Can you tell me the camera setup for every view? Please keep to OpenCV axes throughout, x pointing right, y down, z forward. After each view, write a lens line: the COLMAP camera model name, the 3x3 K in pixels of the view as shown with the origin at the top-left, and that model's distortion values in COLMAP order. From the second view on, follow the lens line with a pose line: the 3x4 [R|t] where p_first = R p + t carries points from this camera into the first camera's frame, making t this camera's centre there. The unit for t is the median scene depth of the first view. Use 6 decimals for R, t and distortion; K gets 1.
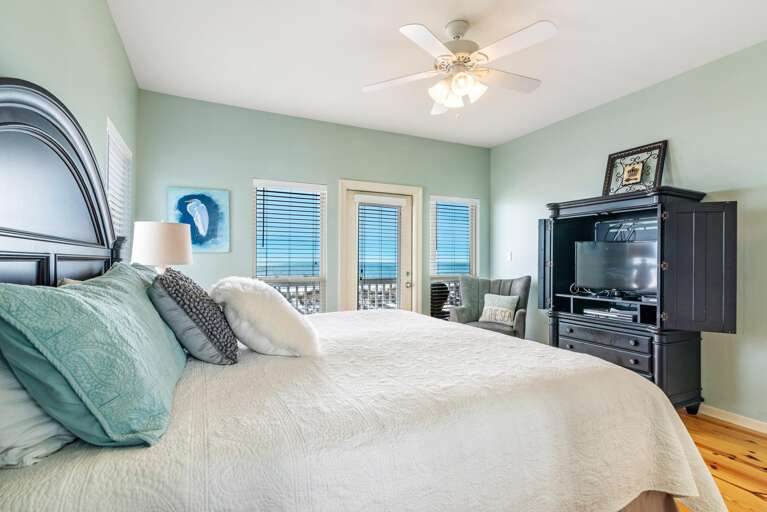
lens RADIAL K [[364.2, 0, 382.6], [0, 364.2, 264.5], [0, 0, 1]] dist [0.000157, -0.000077]
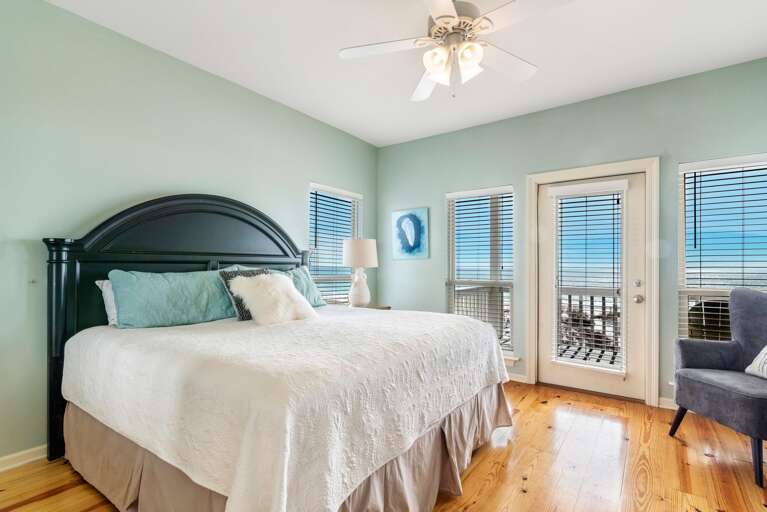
lens RADIAL K [[376.3, 0, 385.5], [0, 376.3, 267.0], [0, 0, 1]] dist [-0.001691, -0.000225]
pose [[0.482829, 0.000728, -0.875714, 0.606449], [-0.007773, 0.999964, -0.003455, -0.000446], [0.875680, 0.008475, 0.482817, 0.280723]]
